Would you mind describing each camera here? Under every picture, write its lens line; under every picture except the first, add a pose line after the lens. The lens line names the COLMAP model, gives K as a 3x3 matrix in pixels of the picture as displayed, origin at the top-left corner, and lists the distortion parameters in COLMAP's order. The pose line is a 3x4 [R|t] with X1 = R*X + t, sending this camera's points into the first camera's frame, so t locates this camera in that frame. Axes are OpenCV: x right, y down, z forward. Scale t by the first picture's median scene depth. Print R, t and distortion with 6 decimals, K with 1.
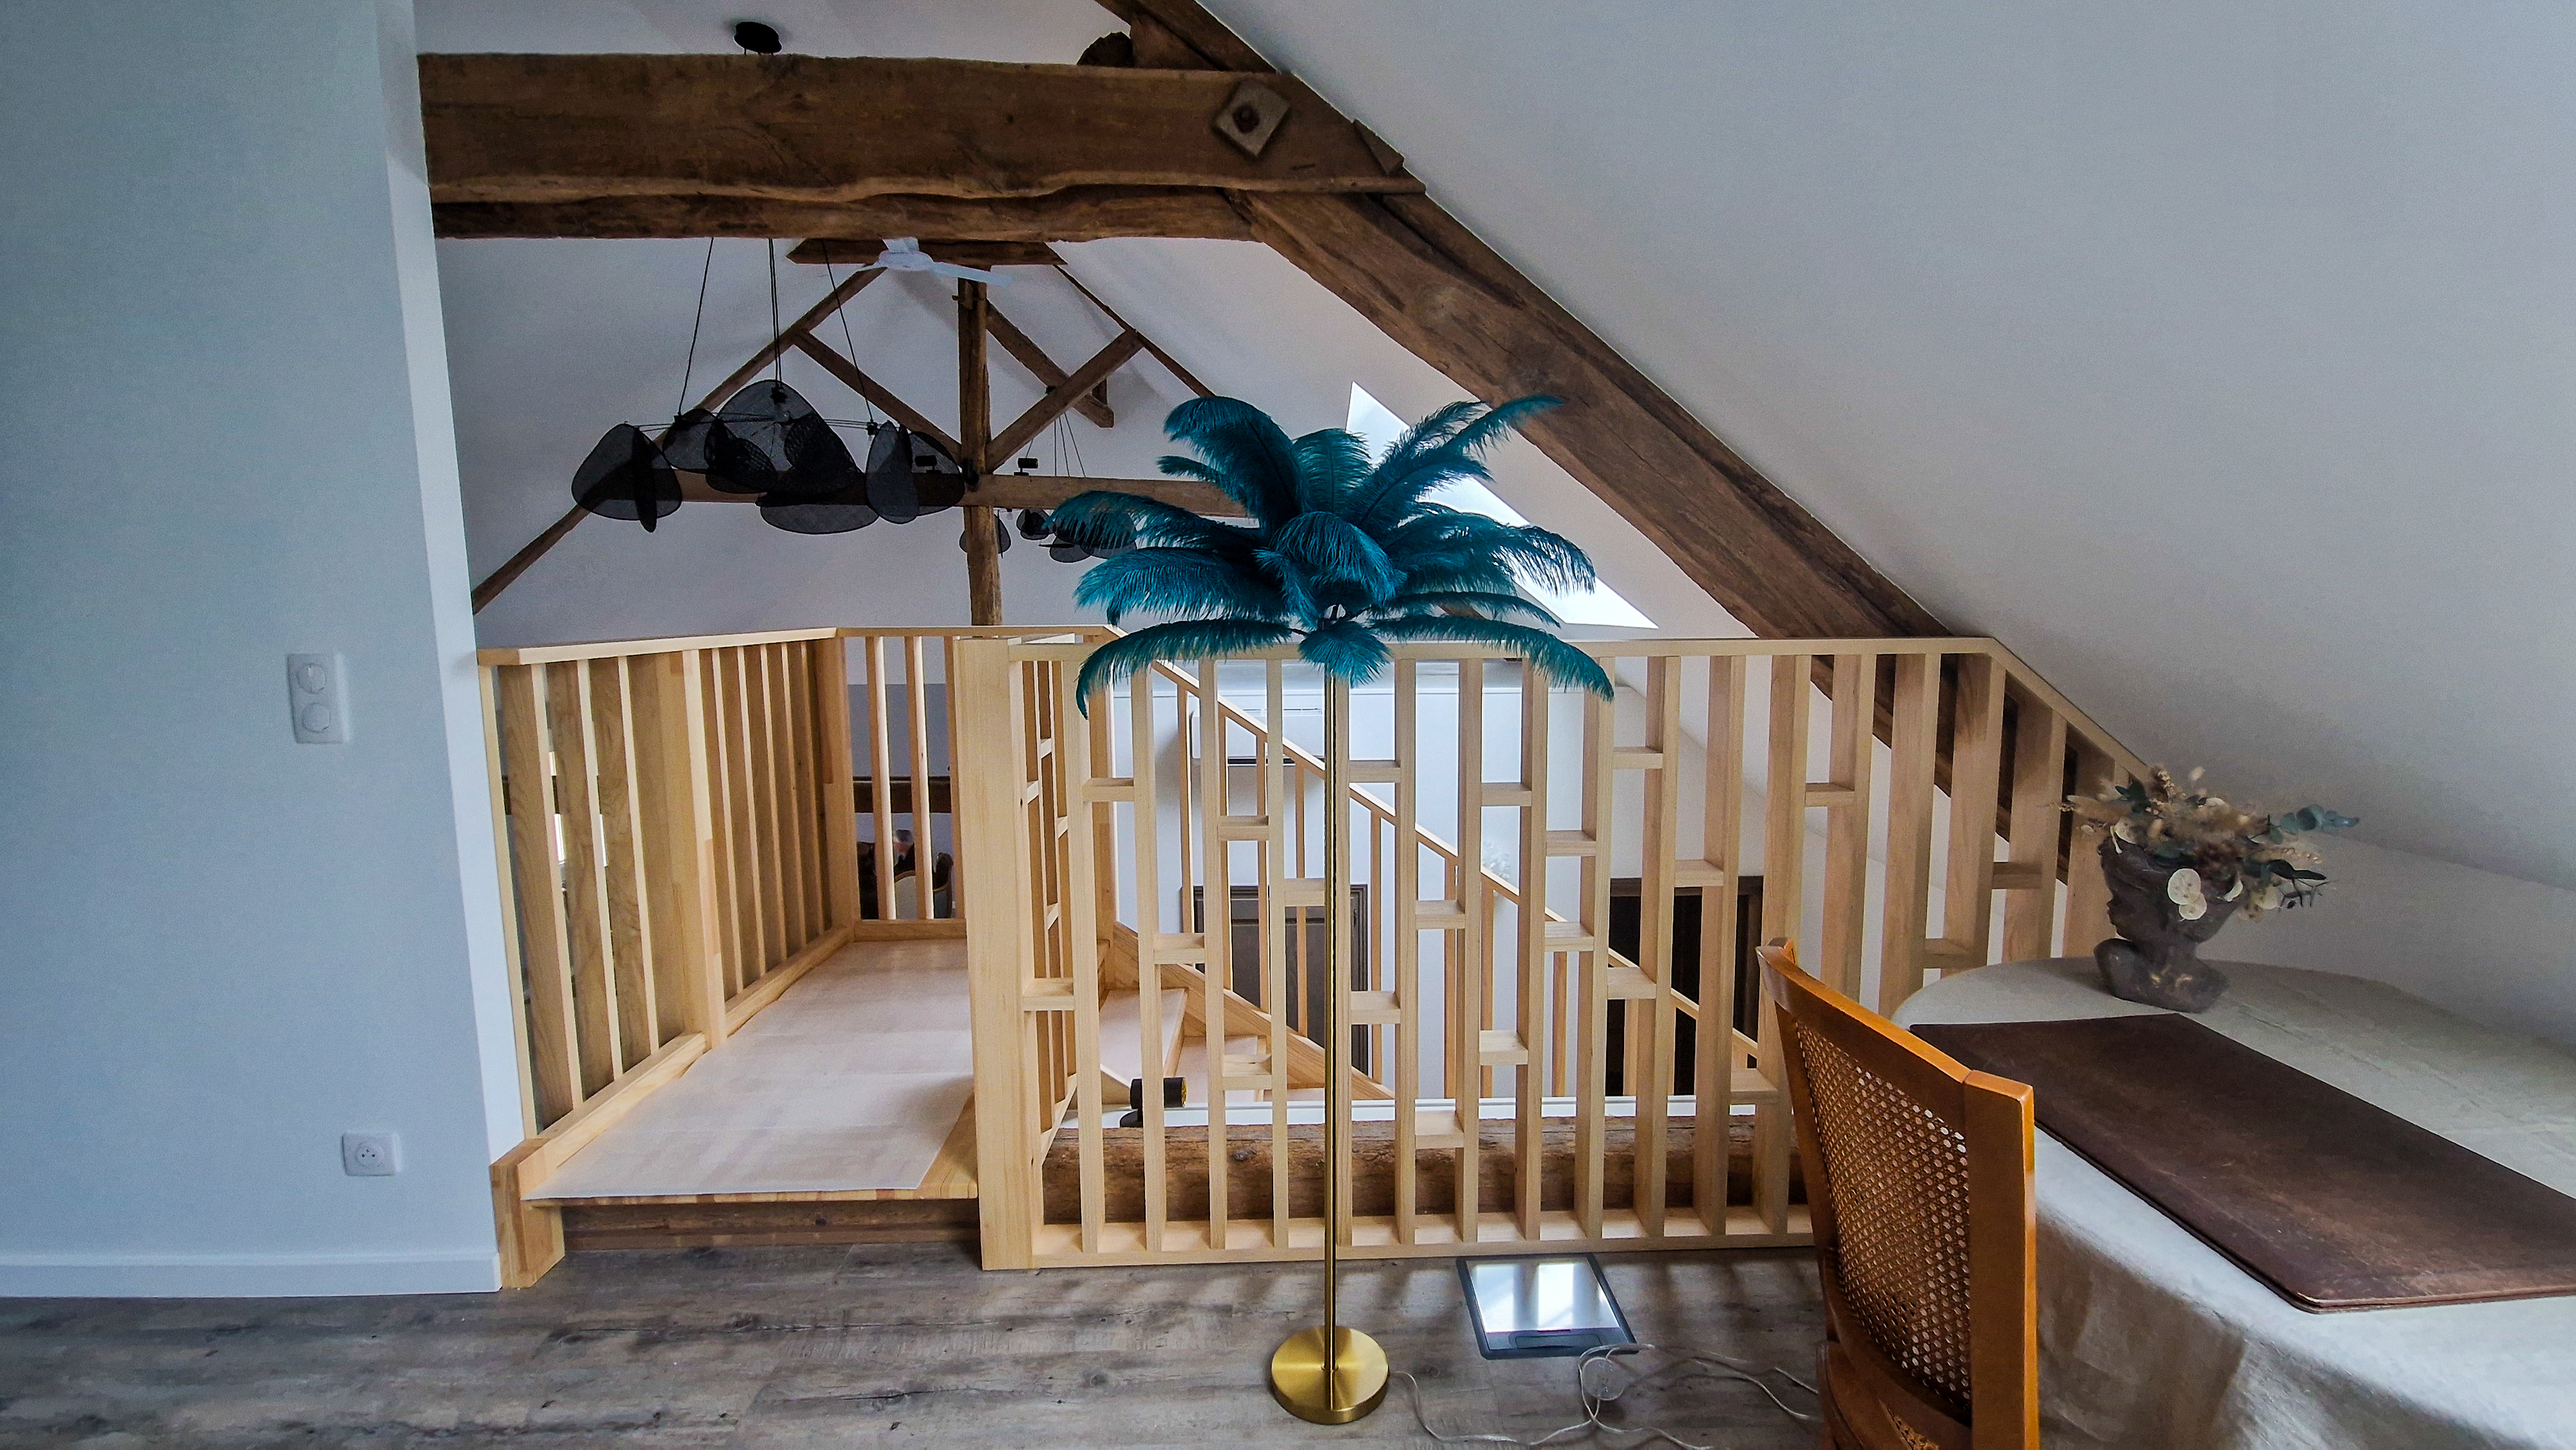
lens RADIAL K [[1044.9, 0, 1292.7], [0, 1044.9, 727.4], [0, 0, 1]] dist [-0.003755, -0.002436]
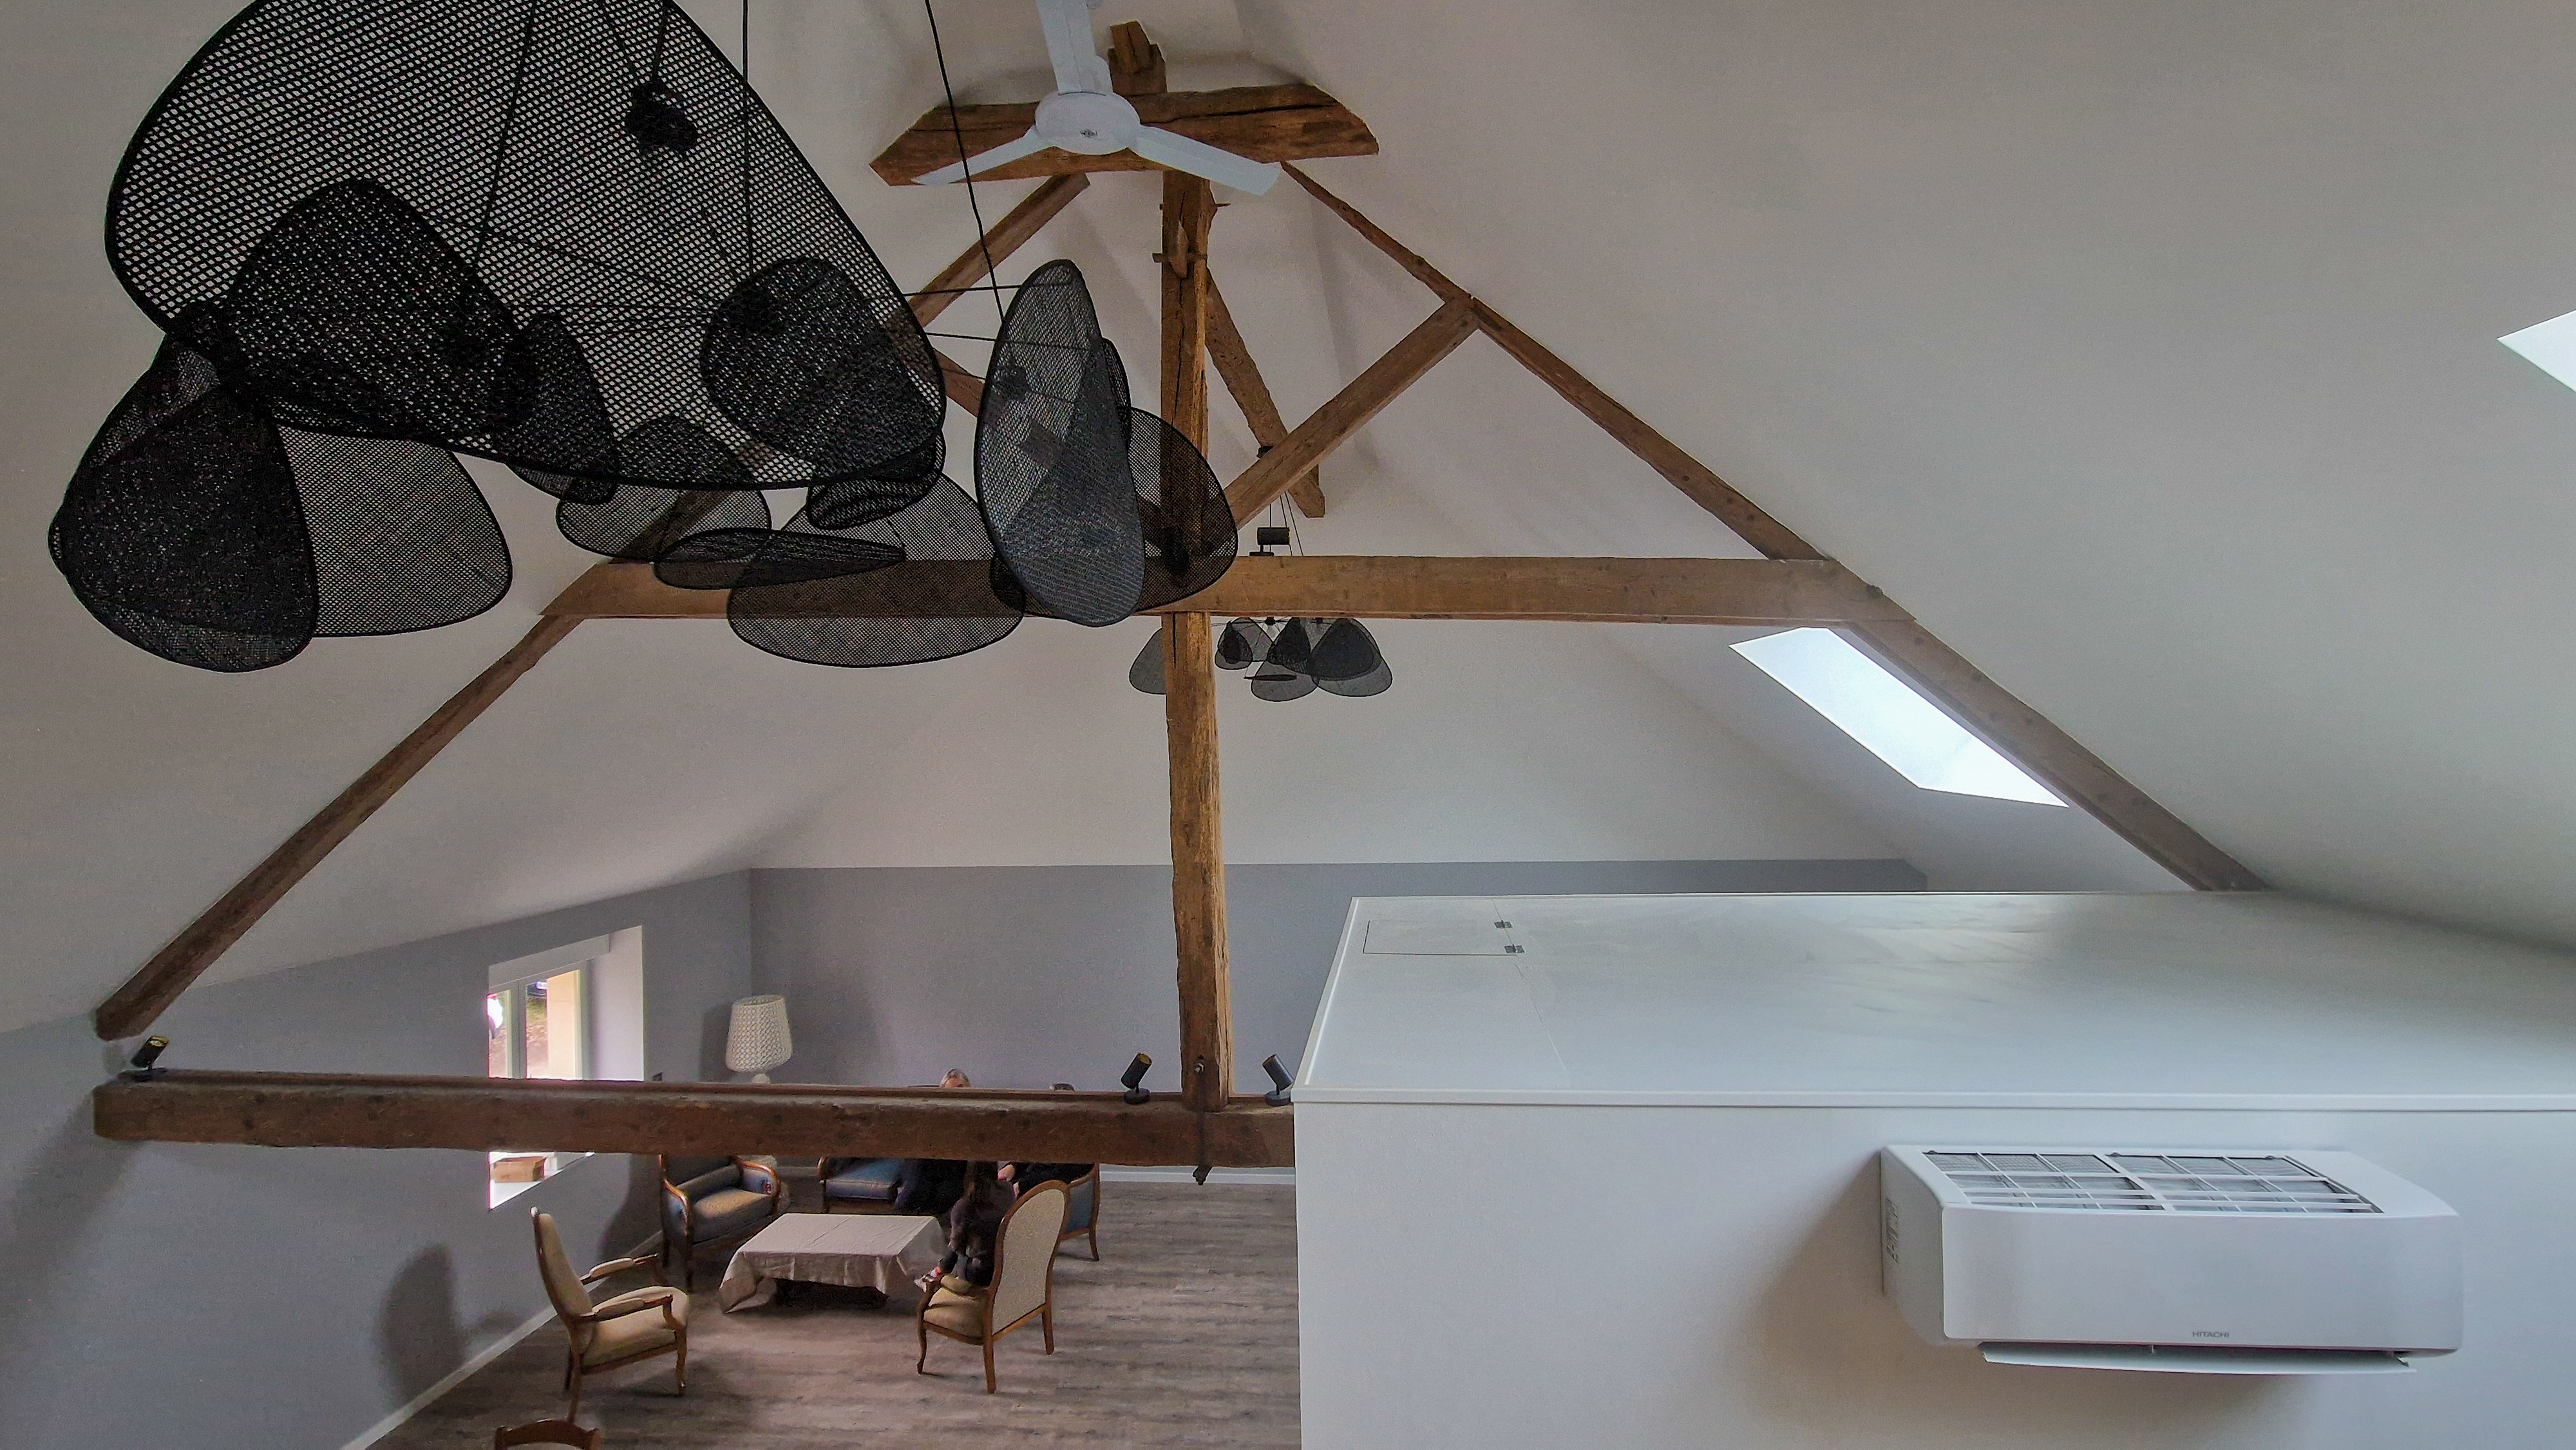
lens RADIAL K [[1044.9, 0, 1287.7], [0, 1044.9, 722.3], [0, 0, 1]] dist [-0.003755, -0.002436]
pose [[0.993820, -0.014734, -0.110023, -0.184451], [0.000909, 0.992199, -0.124663, -0.081087], [0.111002, 0.123792, 0.986080, 0.451949]]
